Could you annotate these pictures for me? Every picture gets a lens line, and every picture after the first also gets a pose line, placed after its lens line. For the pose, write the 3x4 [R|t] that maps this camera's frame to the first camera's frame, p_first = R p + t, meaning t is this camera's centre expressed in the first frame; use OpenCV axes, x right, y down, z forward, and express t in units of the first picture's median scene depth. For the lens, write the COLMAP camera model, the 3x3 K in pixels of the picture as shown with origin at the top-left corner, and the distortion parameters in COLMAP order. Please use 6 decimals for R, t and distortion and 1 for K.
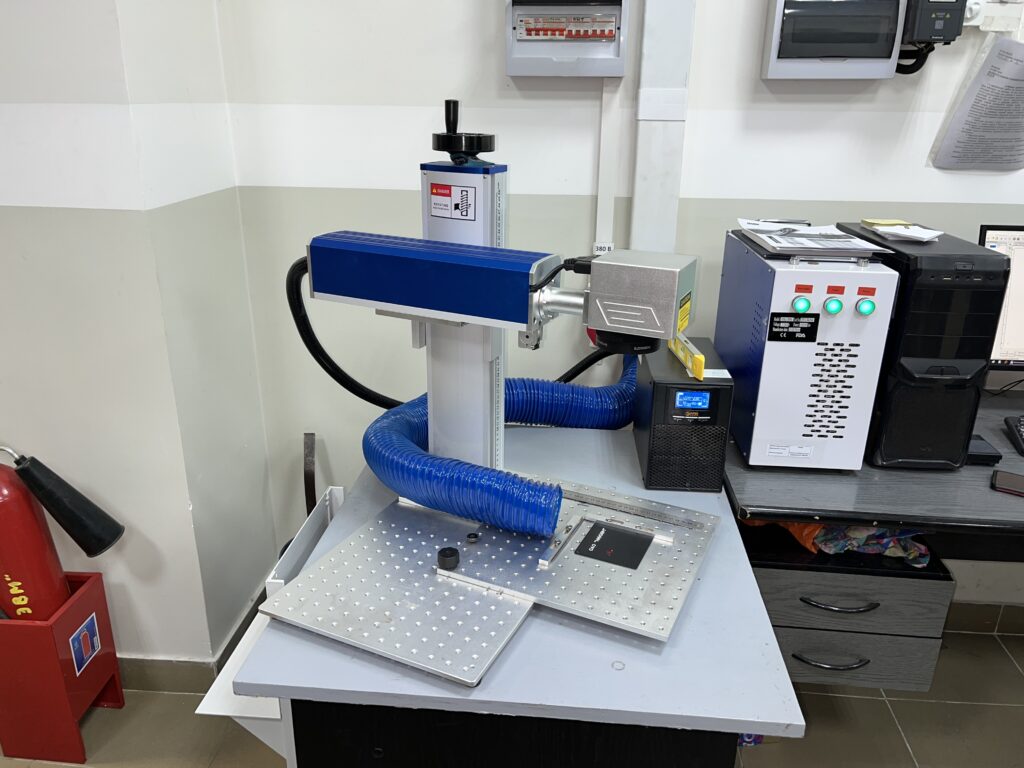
lens RADIAL K [[783.7, 0, 515.7], [0, 783.7, 389.3], [0, 0, 1]] dist [0.067799, -0.086366]
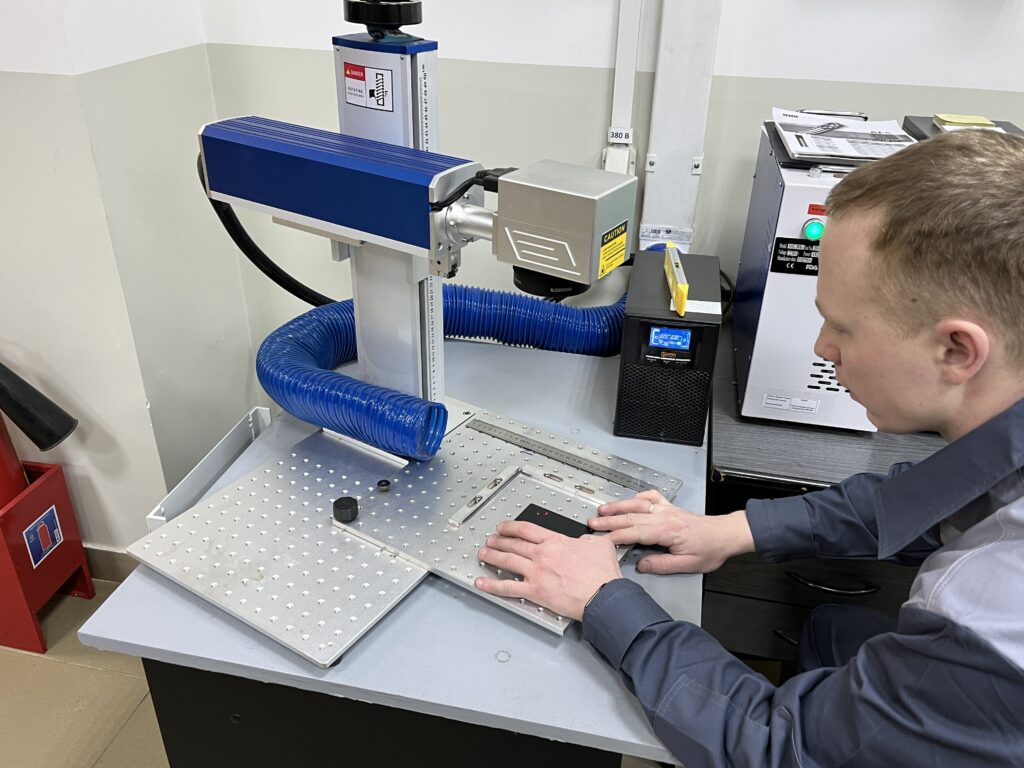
lens RADIAL K [[842.8, 0, 512.0], [0, 842.8, 384.0], [0, 0, 1]] dist [0.029972, -0.000123]
pose [[0.991317, 0.072339, -0.109805, 0.160833], [-0.055784, 0.987564, 0.146990, -0.060996], [0.119072, -0.139588, 0.983024, 0.093648]]
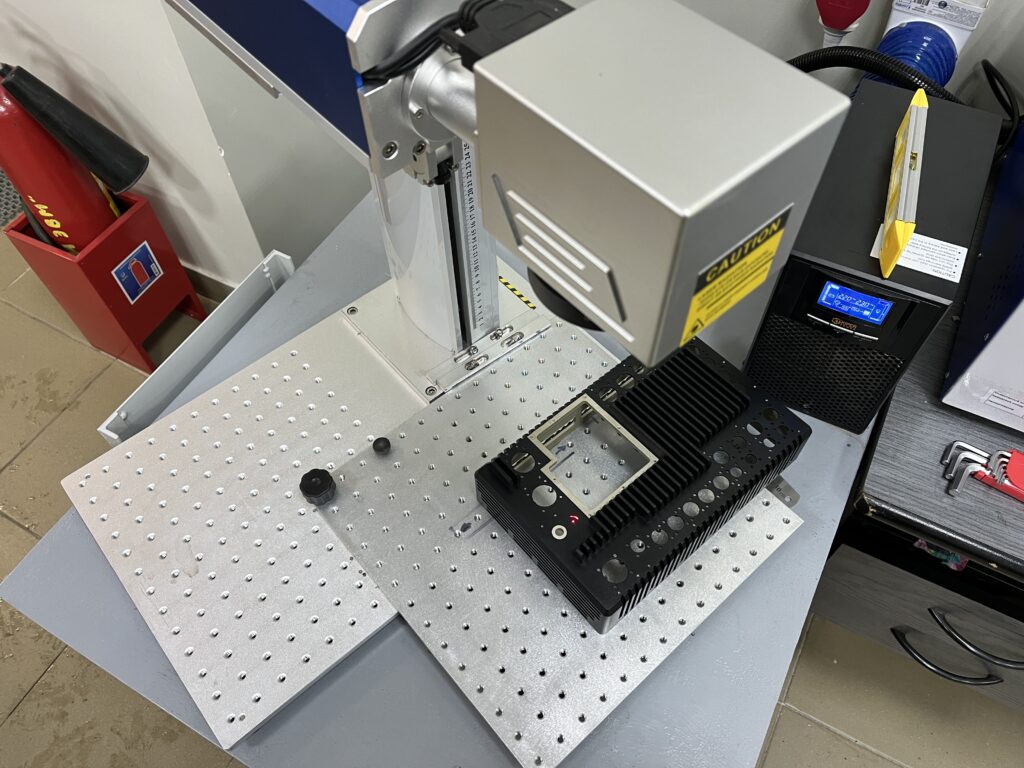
lens RADIAL K [[783.7, 0, 515.7], [0, 783.7, 389.3], [0, 0, 1]] dist [0.067799, -0.086366]
pose [[0.916023, 0.317759, -0.244810, 0.168350], [-0.118408, 0.797310, 0.591841, -0.218503], [0.383252, -0.513152, 0.767980, 0.498700]]
